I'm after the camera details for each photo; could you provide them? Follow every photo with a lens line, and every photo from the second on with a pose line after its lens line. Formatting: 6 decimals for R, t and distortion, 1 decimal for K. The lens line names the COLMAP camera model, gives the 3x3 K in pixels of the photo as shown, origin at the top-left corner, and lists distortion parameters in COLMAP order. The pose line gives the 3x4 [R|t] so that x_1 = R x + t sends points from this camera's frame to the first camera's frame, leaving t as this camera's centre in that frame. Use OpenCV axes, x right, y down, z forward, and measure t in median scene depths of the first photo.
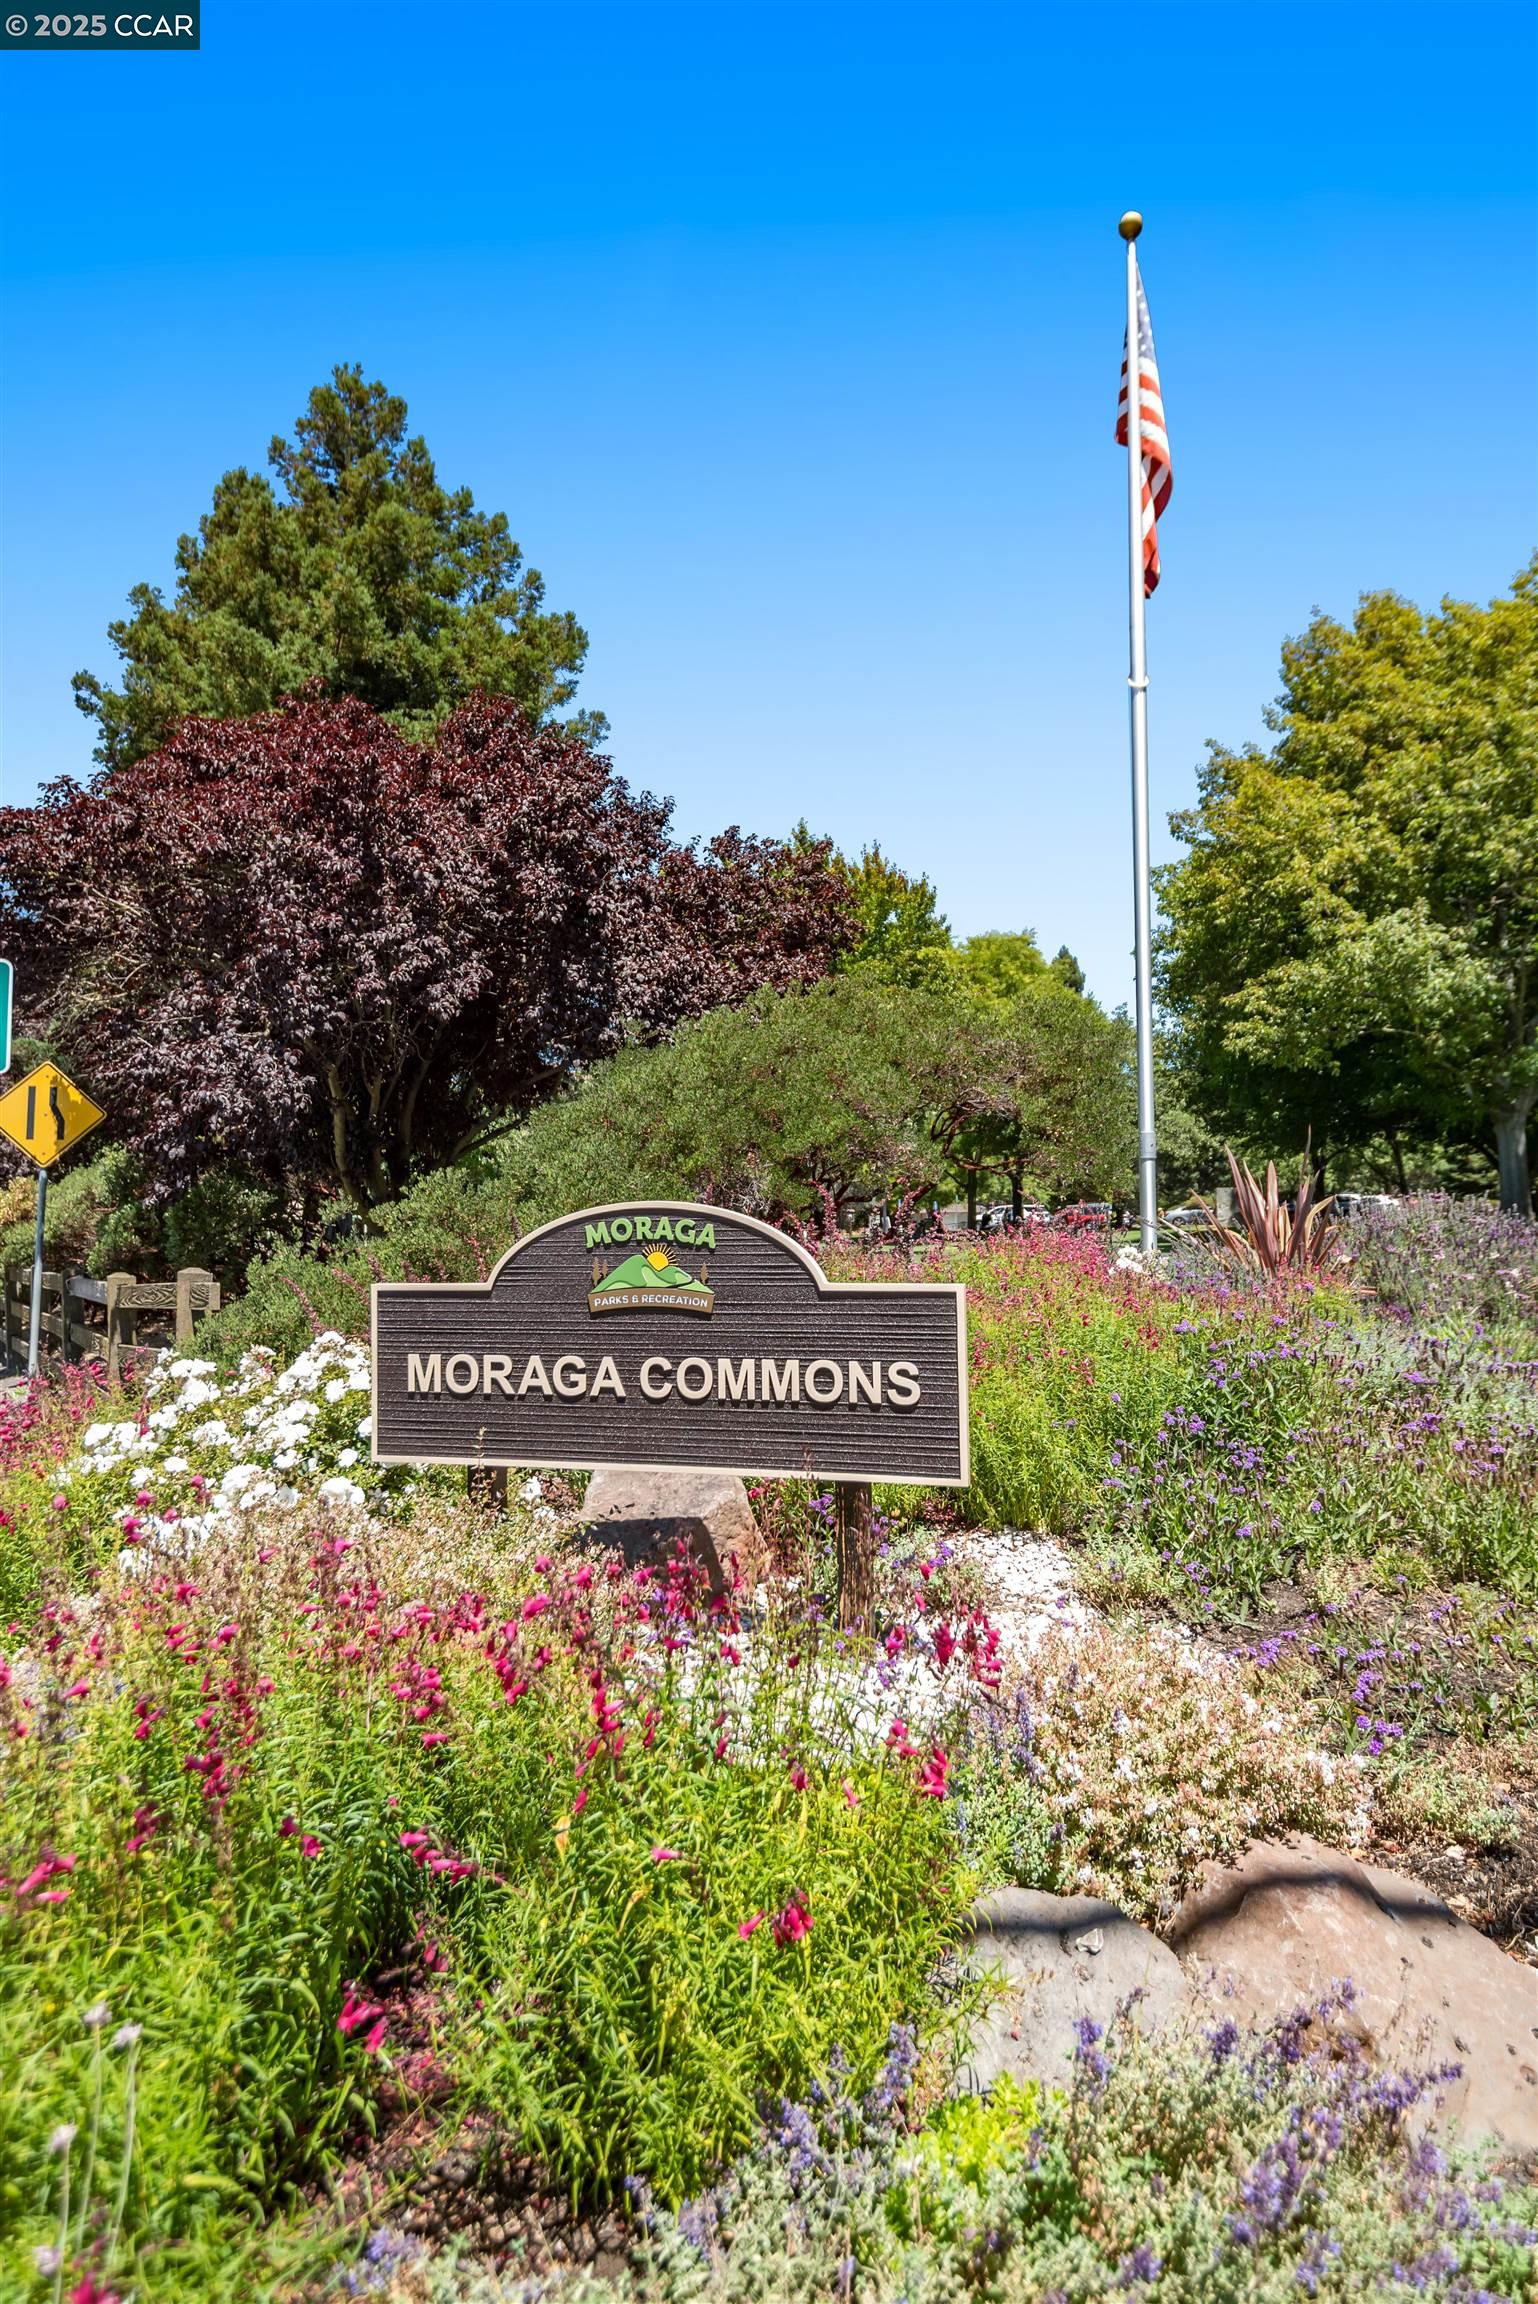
lens RADIAL K [[1282.7, 0, 769.0], [0, 1282.7, 1152.0], [0, 0, 1]] dist [0.054702, -0.001463]
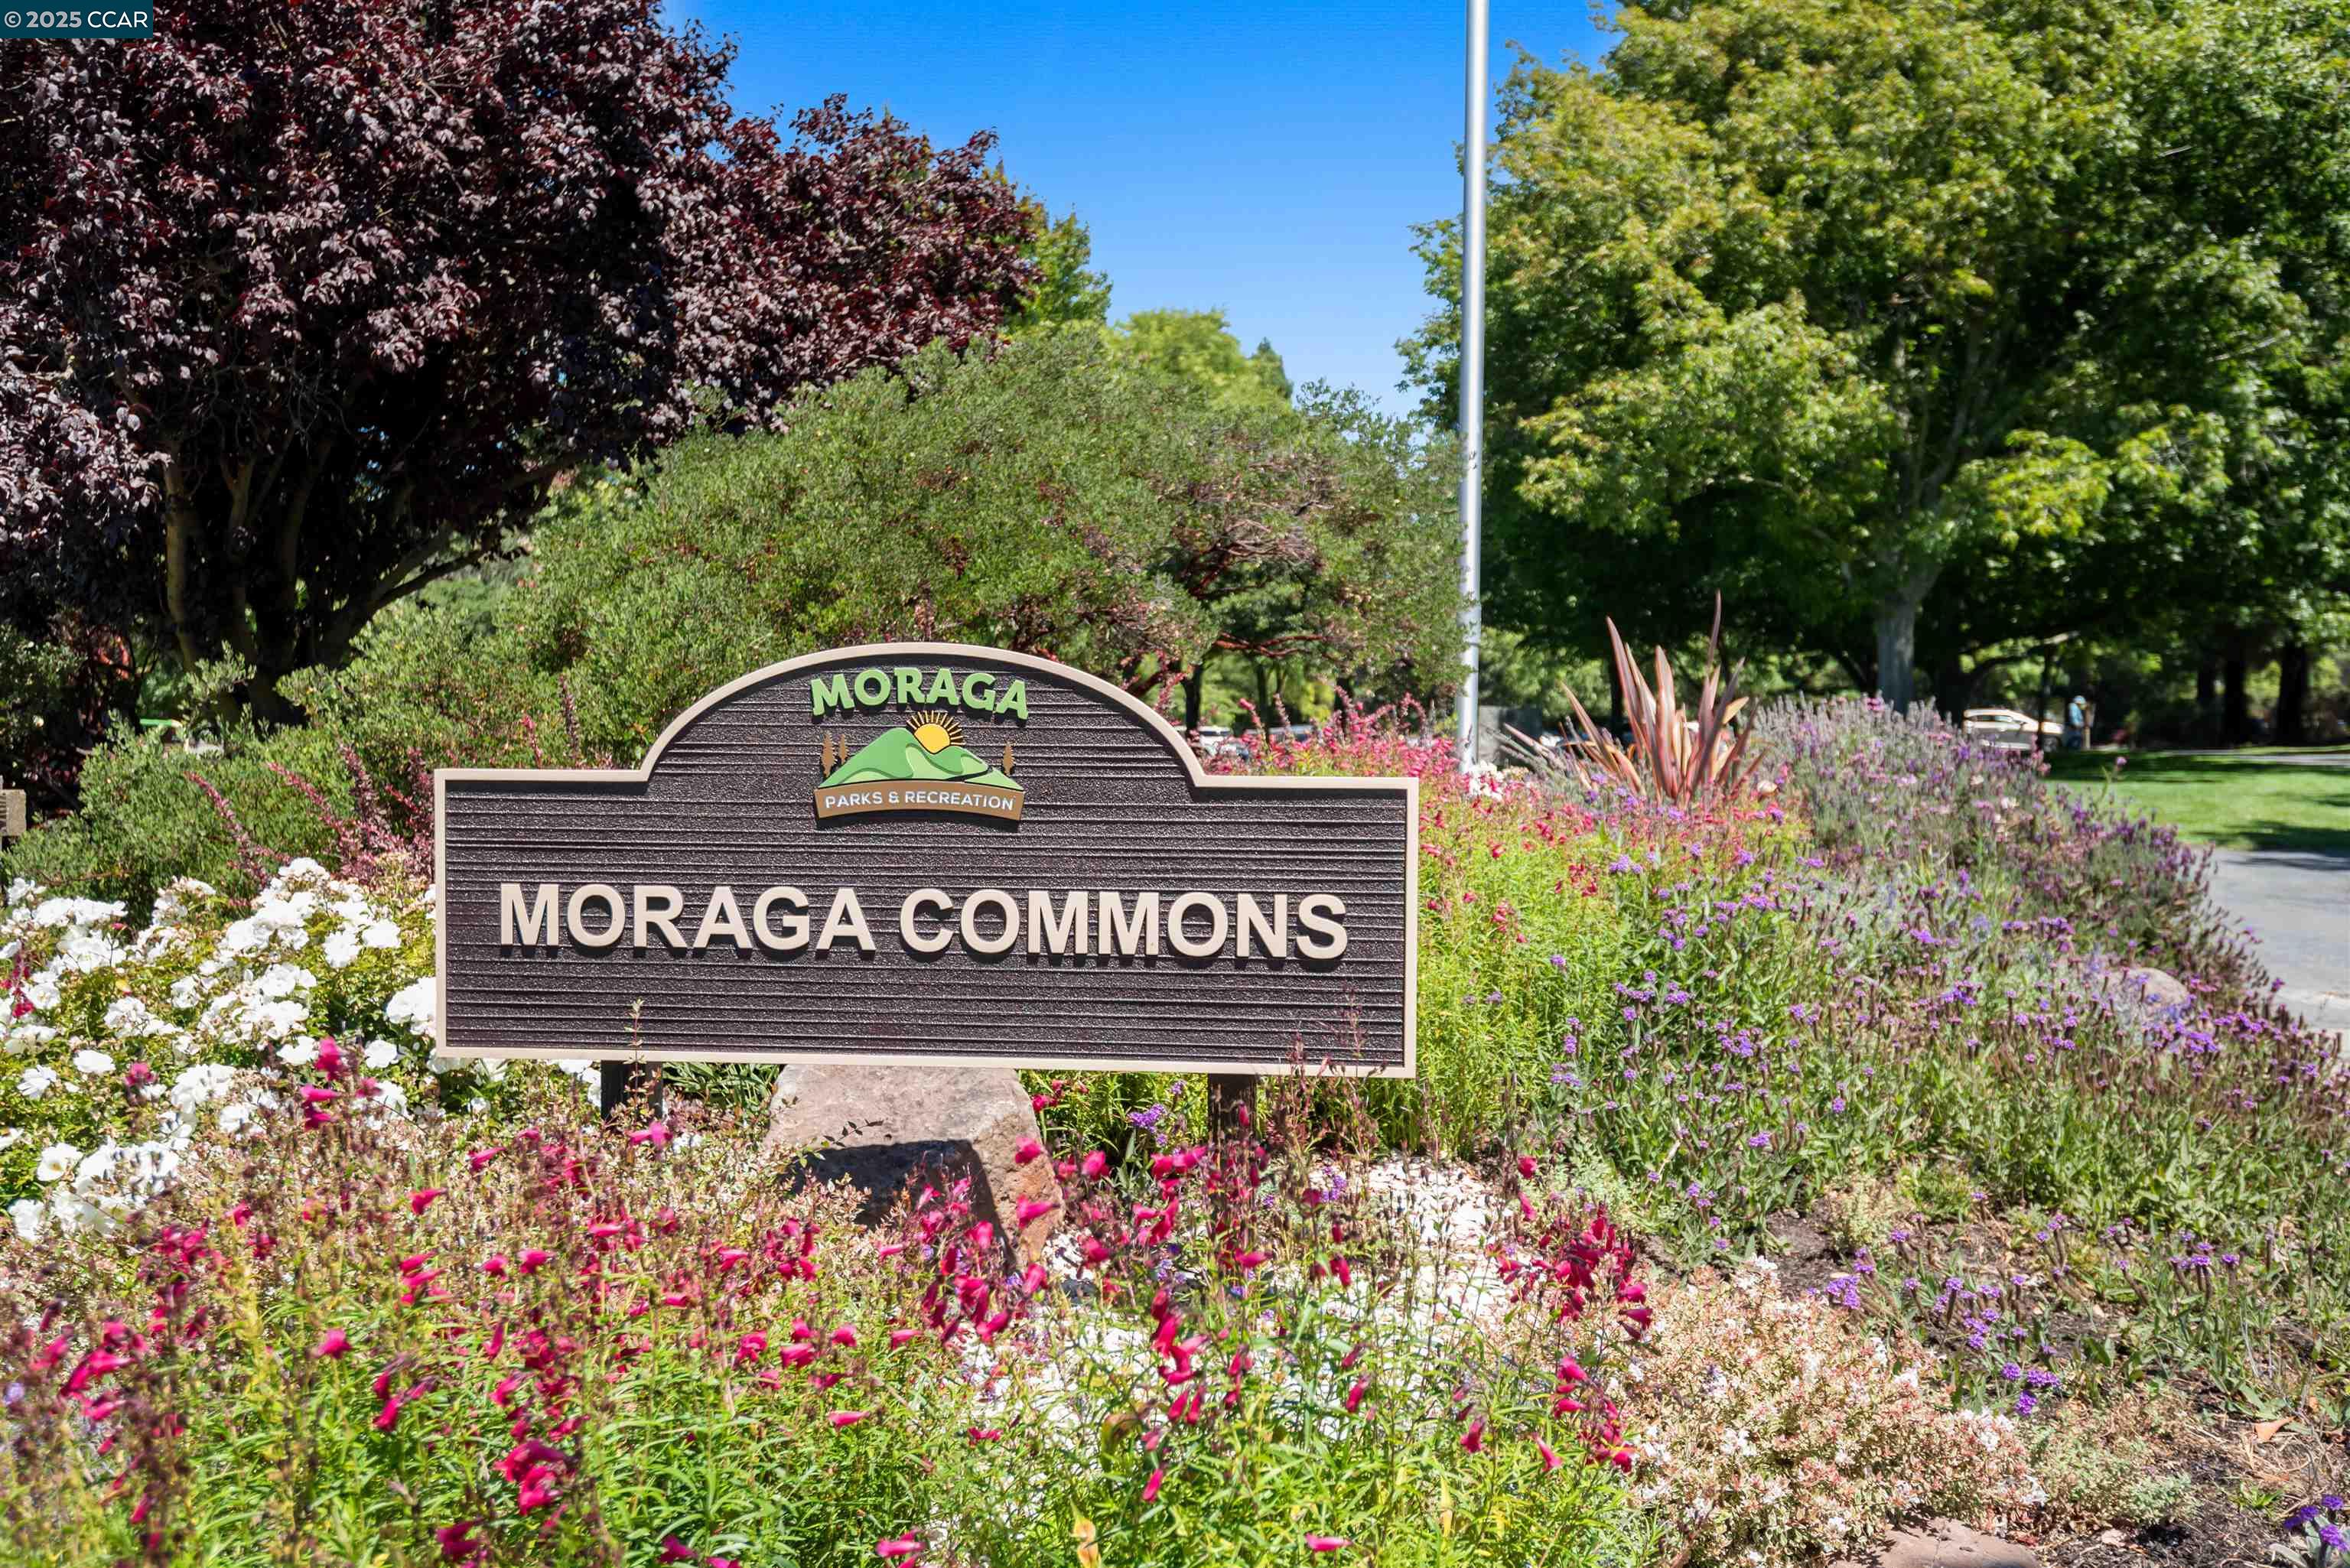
lens RADIAL K [[1974.3, 0, 1175.0], [0, 1974.3, 784.0], [0, 0, 1]] dist [0.015600, 0.055700]
pose [[0.983345, 0.016685, 0.180983, -0.136020], [-0.029858, 0.997078, 0.070311, 0.033666], [-0.179281, -0.074544, 0.980970, 0.022941]]
